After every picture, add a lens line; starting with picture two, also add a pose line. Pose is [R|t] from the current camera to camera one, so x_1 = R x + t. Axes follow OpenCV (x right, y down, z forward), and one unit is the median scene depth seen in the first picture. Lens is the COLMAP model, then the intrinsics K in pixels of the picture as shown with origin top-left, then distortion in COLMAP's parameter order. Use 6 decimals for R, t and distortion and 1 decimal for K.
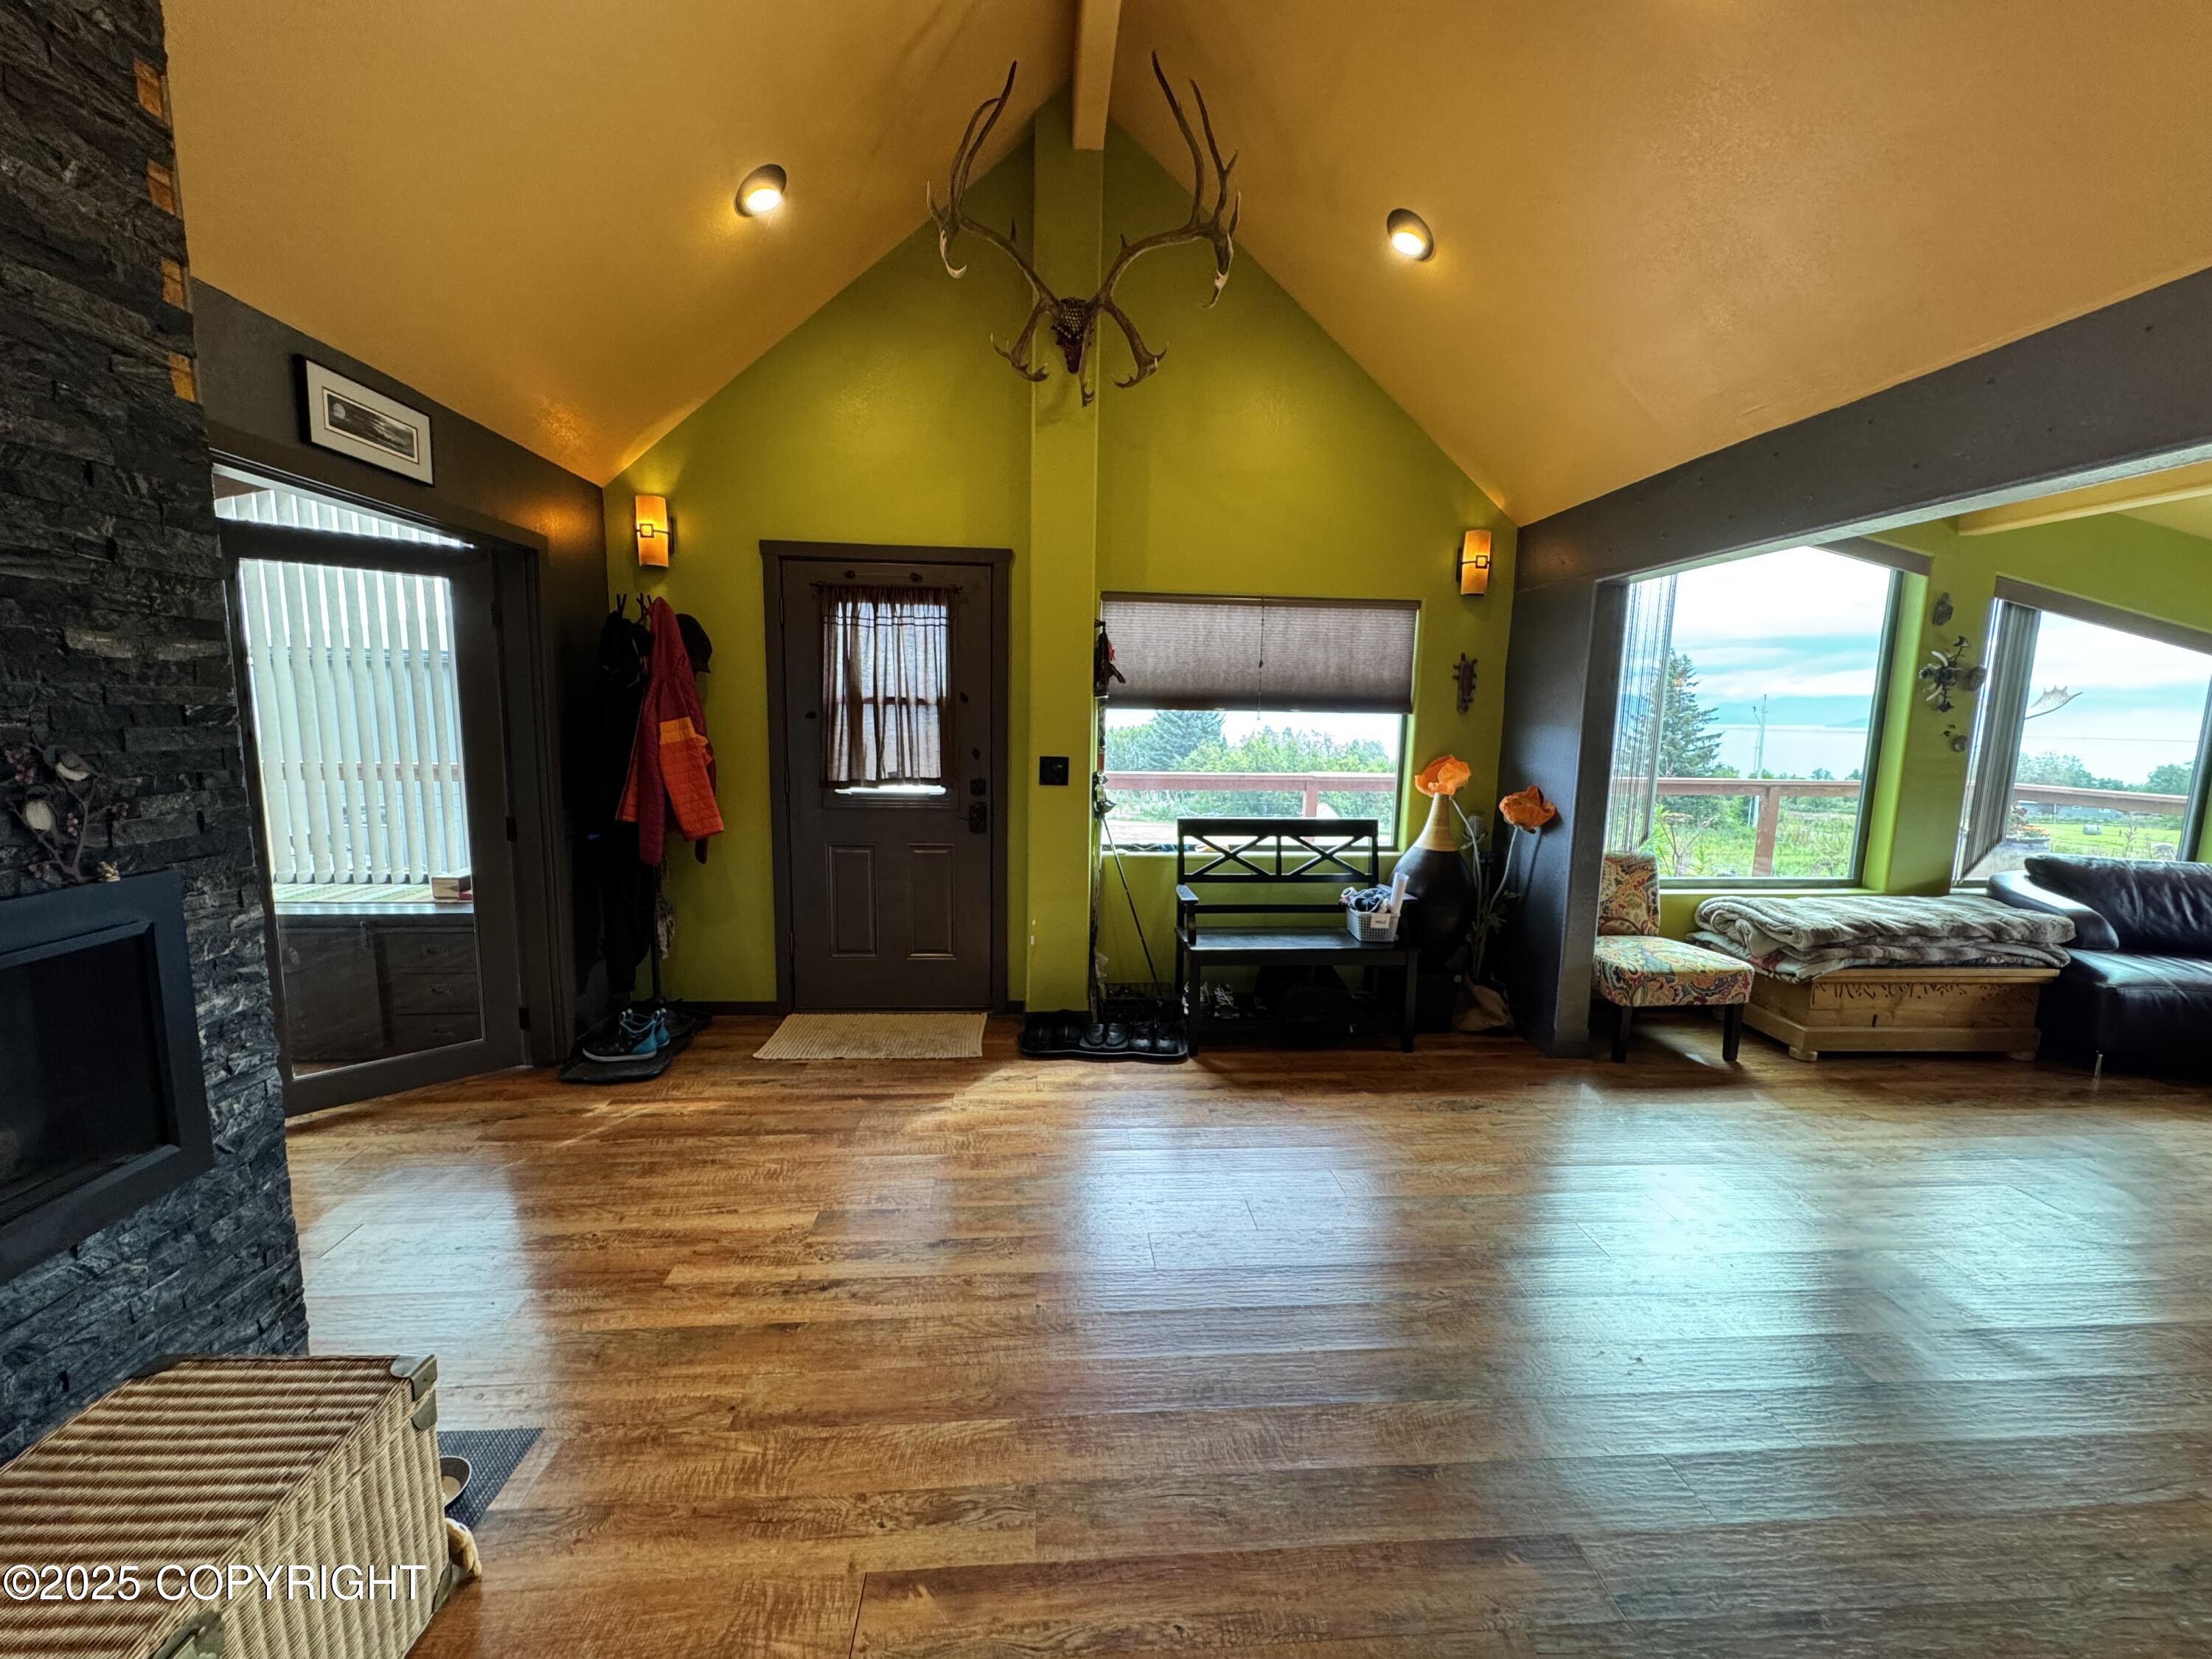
lens RADIAL K [[879.9, 0, 1104.6], [0, 879.9, 831.9], [0, 0, 1]] dist [-0.002857, 0.000210]
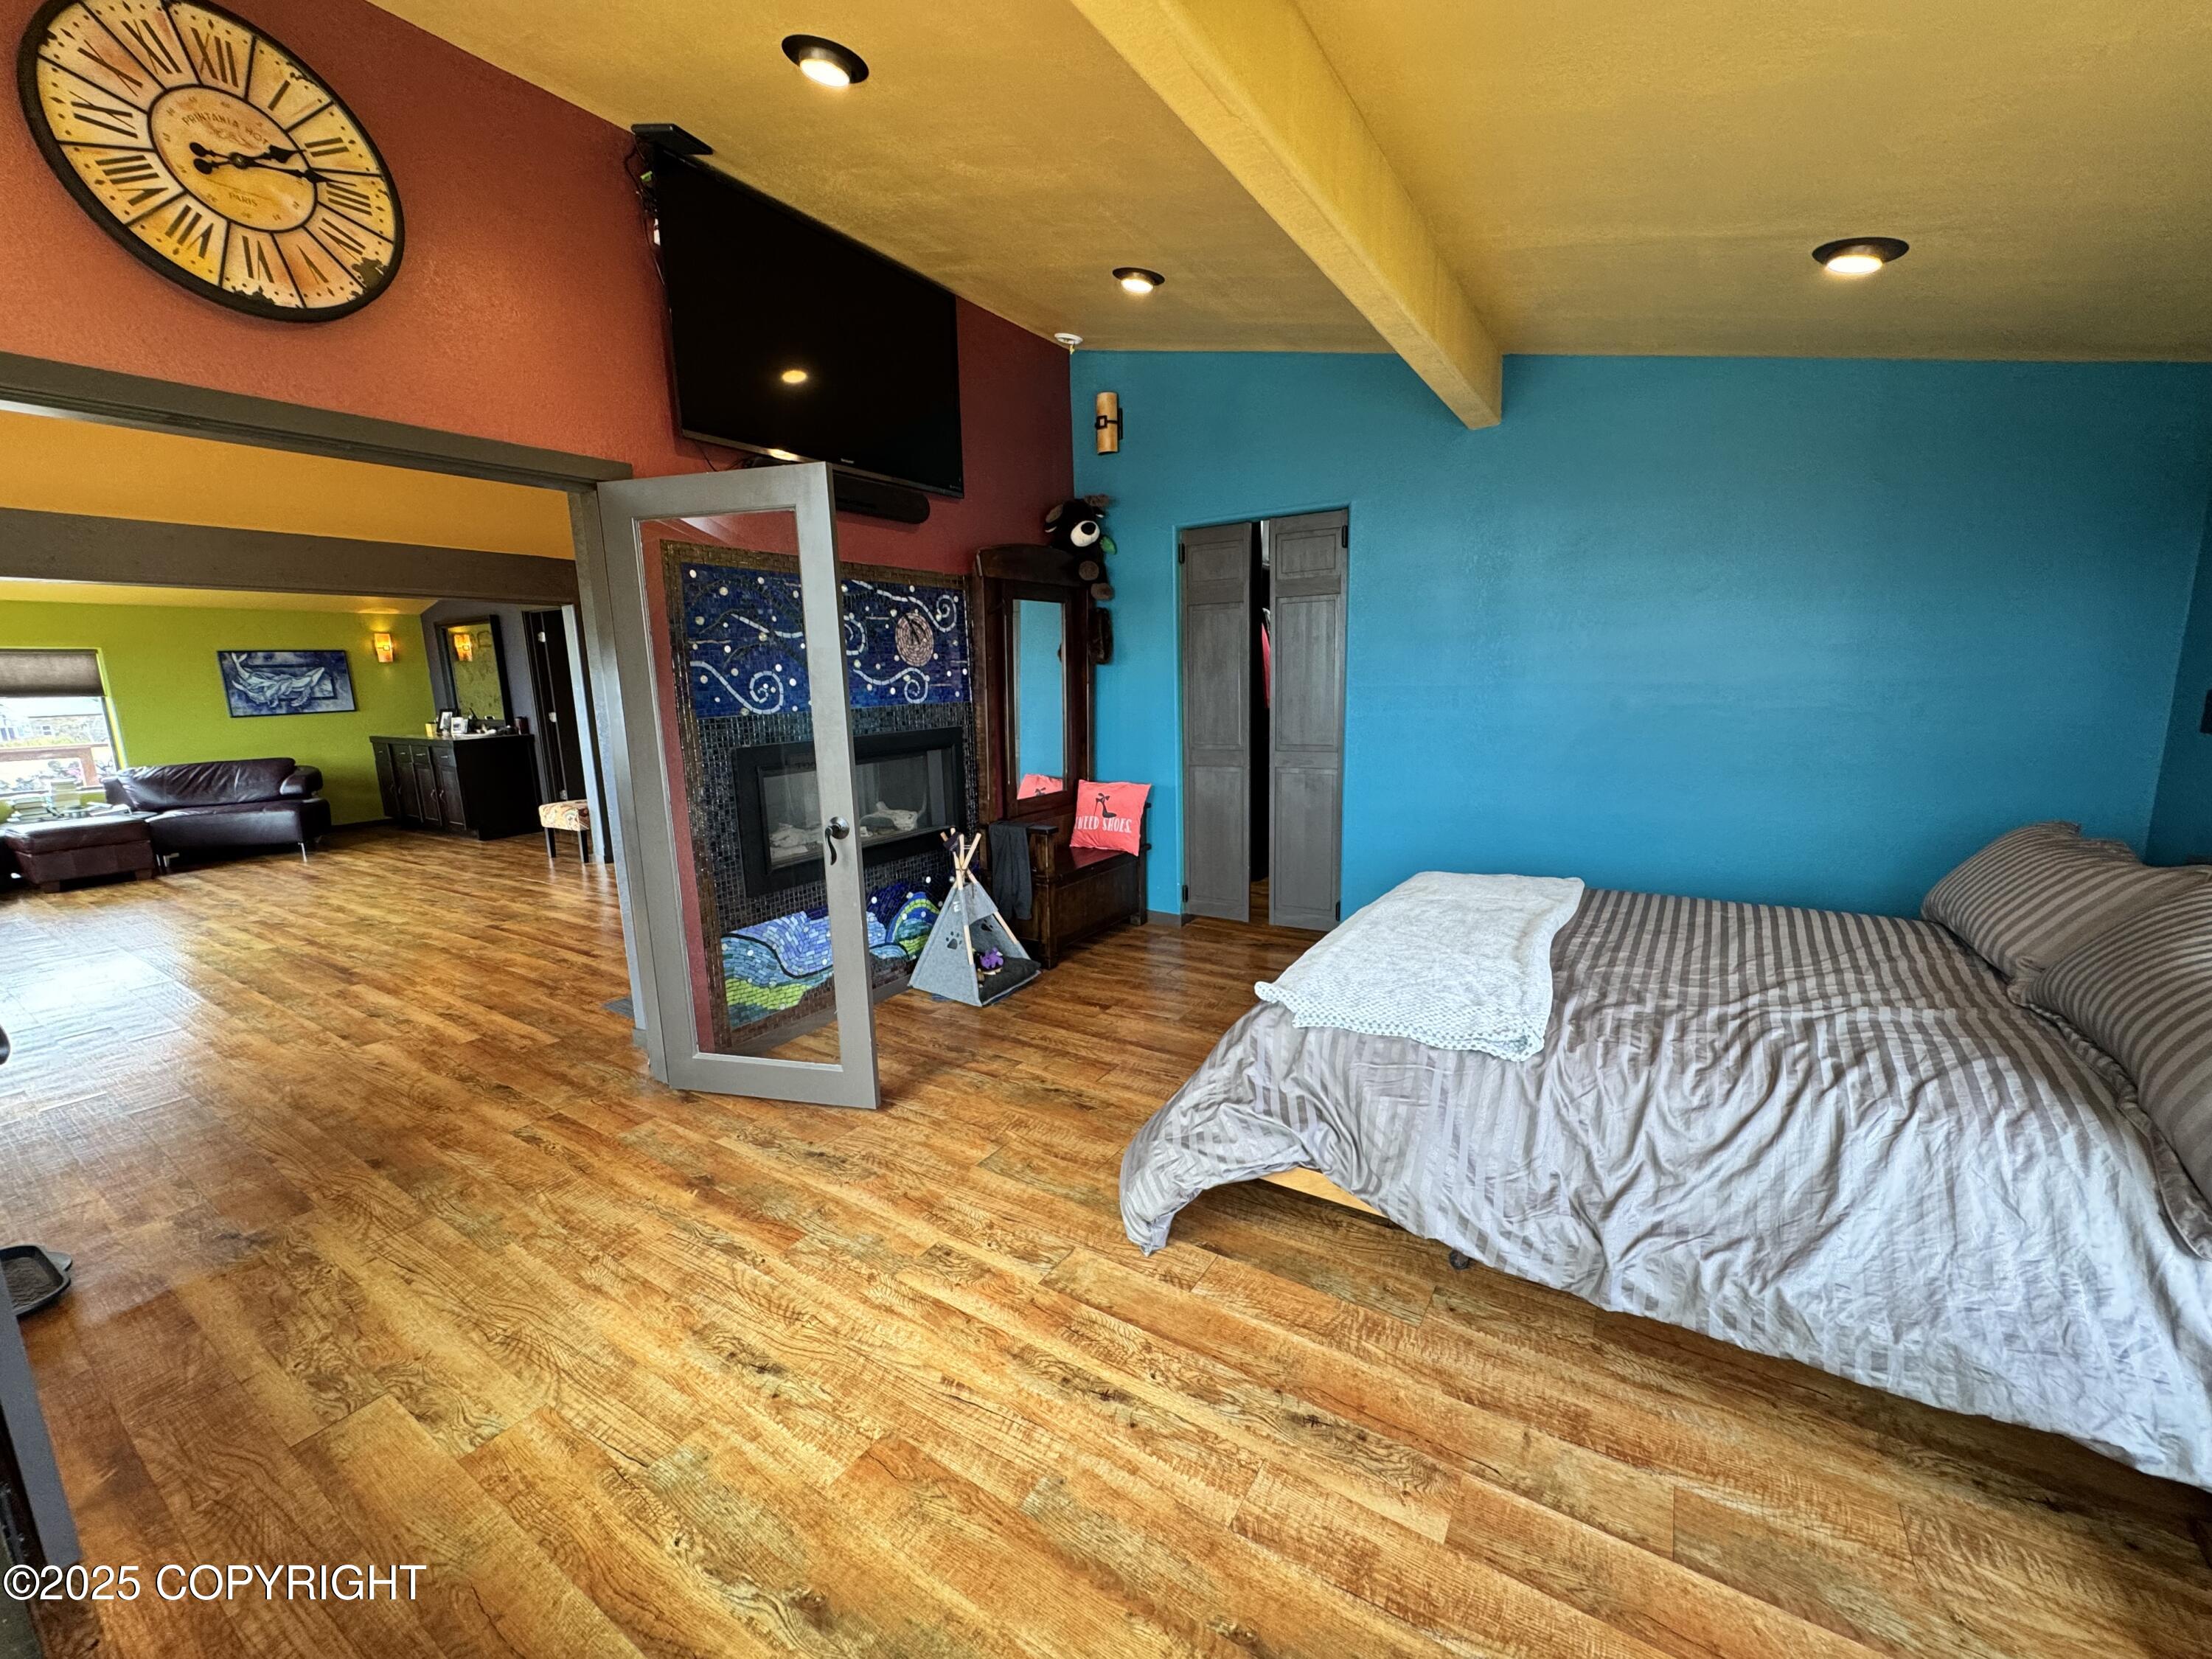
lens RADIAL K [[879.9, 0, 1104.6], [0, 879.9, 831.9], [0, 0, 1]] dist [-0.002857, 0.000210]
pose [[-0.798564, -0.104661, 0.592741, -1.687423], [0.093705, 0.951143, 0.294188, -0.149946], [-0.594572, 0.290471, -0.749741, 1.031311]]
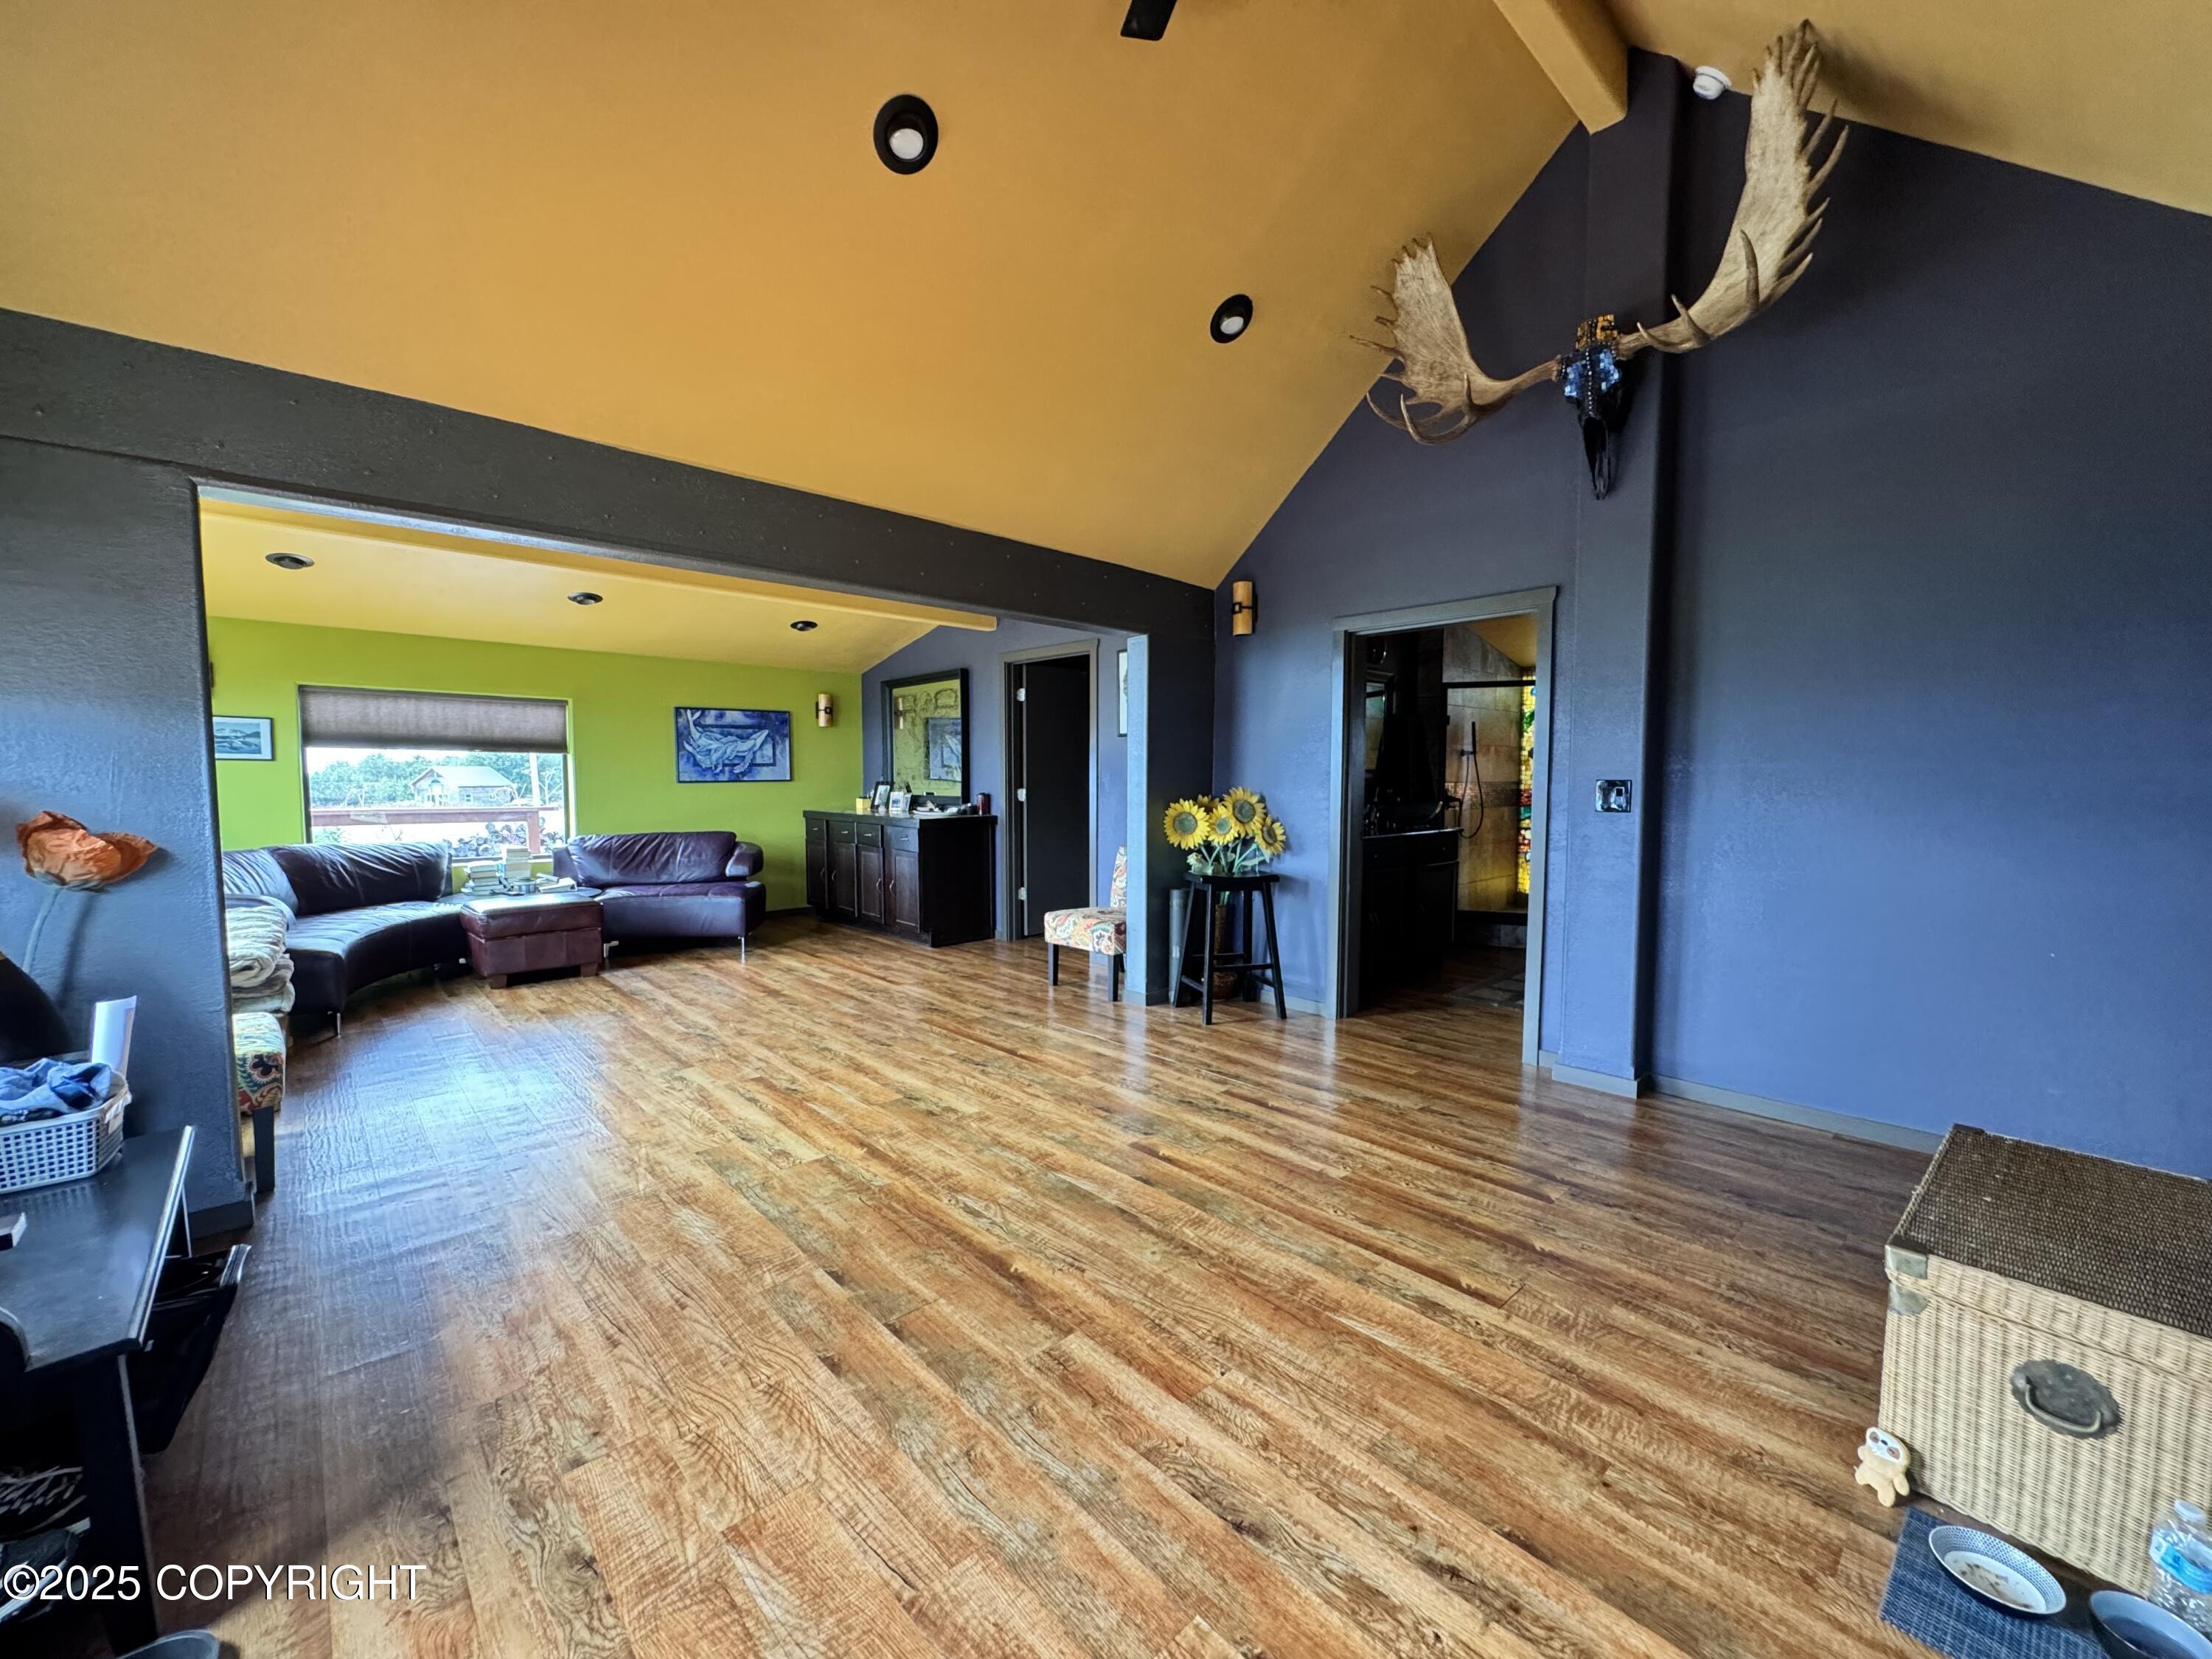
lens RADIAL K [[881.7, 0, 1106.0], [0, 881.7, 829.5], [0, 0, 1]] dist [-0.001113, 0.000392]
pose [[-0.626106, -0.065858, 0.776952, -0.445531], [0.093777, 0.982834, 0.158879, -0.085203], [-0.774078, 0.172335, -0.609182, 1.071631]]
